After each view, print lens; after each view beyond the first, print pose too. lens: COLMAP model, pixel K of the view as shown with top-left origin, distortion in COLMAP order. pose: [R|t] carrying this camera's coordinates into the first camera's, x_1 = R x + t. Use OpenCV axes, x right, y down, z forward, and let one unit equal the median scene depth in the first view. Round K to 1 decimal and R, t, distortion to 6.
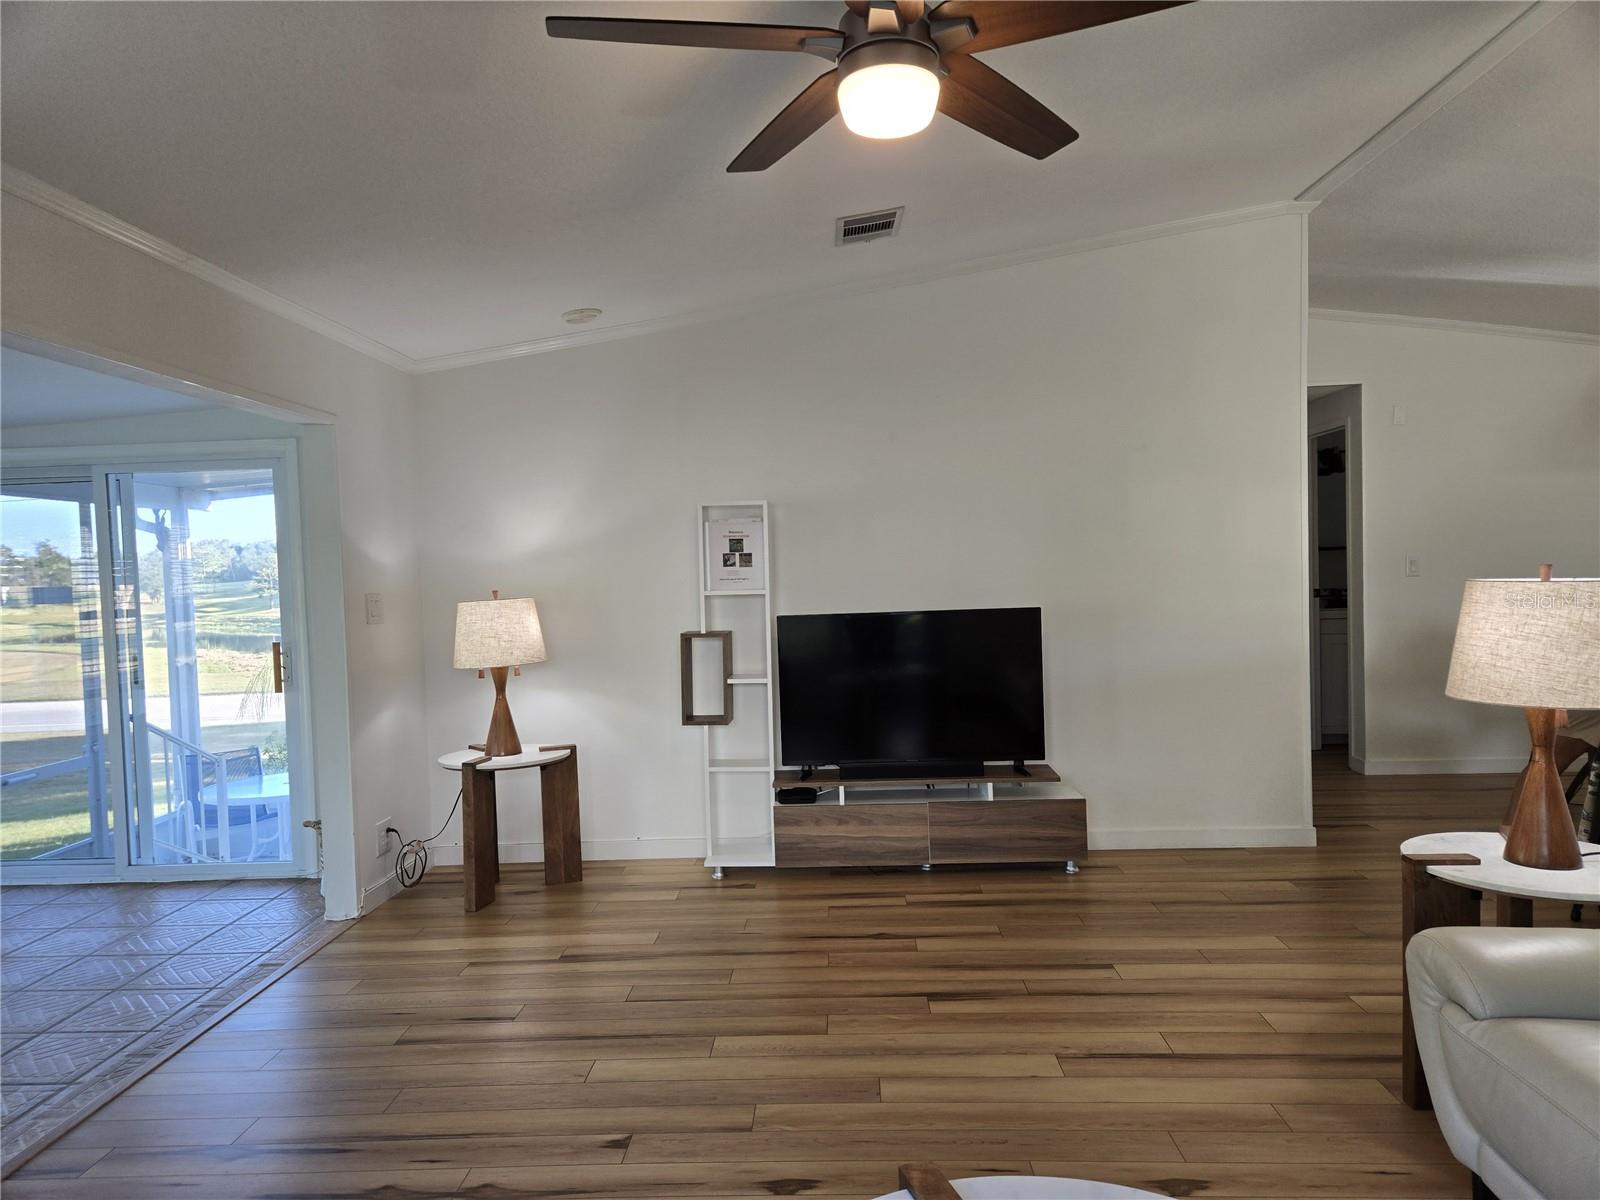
lens RADIAL K [[1077.7, 0, 798.3], [0, 1077.7, 611.8], [0, 0, 1]] dist [0.078084, -0.054738]
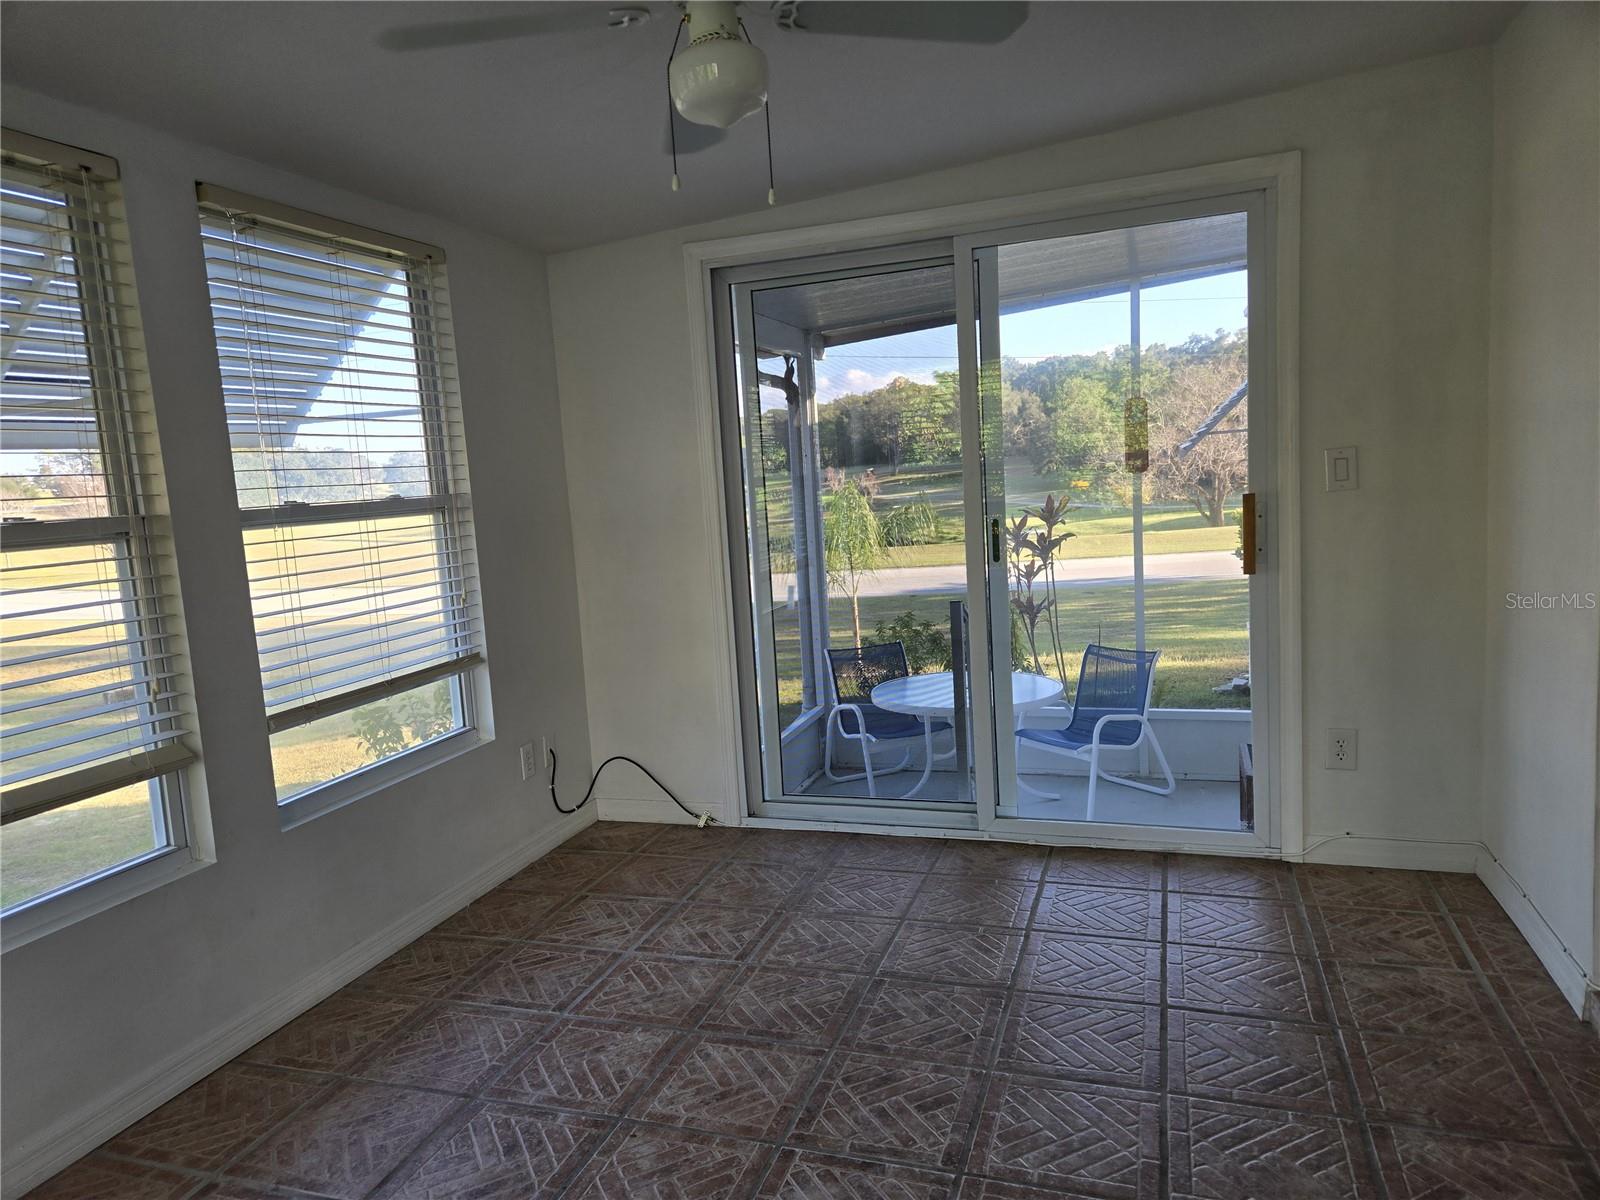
lens RADIAL K [[1077.7, 0, 794.3], [0, 1077.7, 601.6], [0, 0, 1]] dist [0.078084, -0.054738]
pose [[0.958118, 0.008082, -0.286259, -0.322467], [0.018894, 0.995639, 0.091351, 0.015332], [0.285749, -0.092934, 0.953788, 0.186212]]
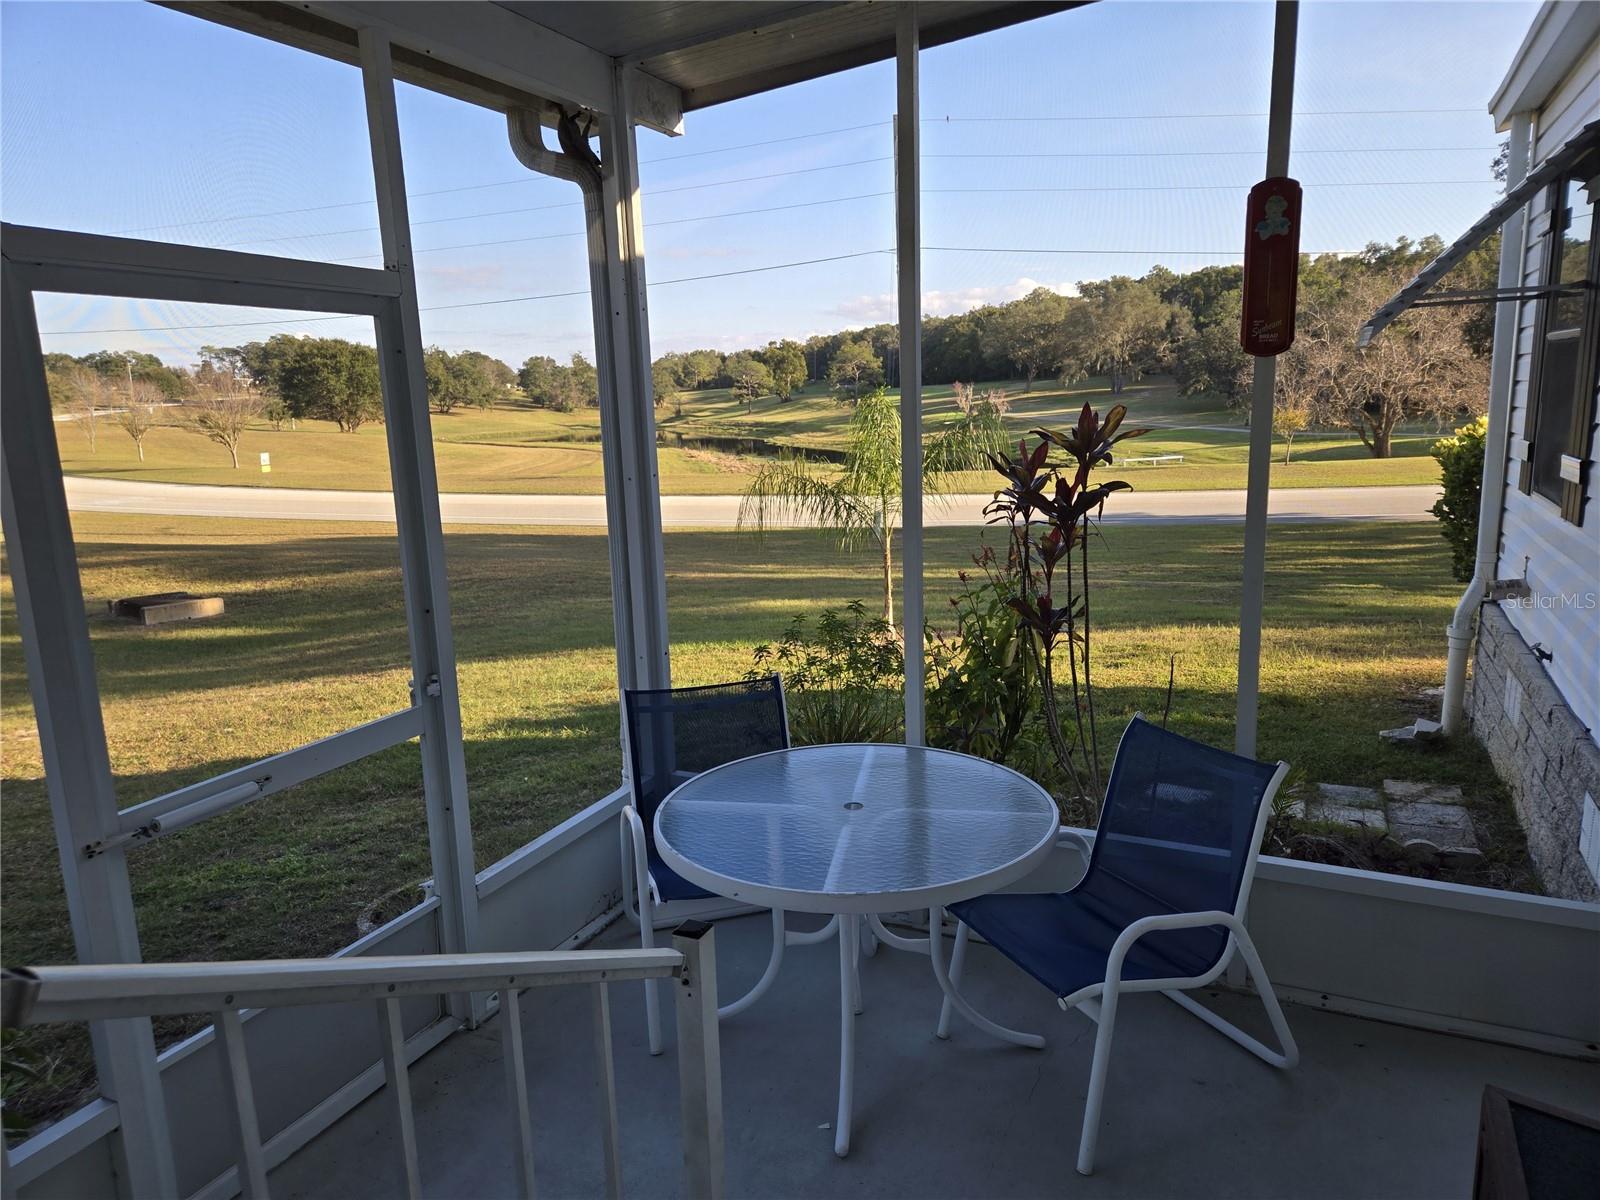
lens RADIAL K [[1077.7, 0, 795.8], [0, 1077.7, 607.0], [0, 0, 1]] dist [0.078084, -0.054738]
pose [[0.918582, 0.077556, -0.387547, -0.307758], [-0.010354, 0.984944, 0.172564, 0.019011], [0.395095, -0.154502, 0.905554, 0.590036]]
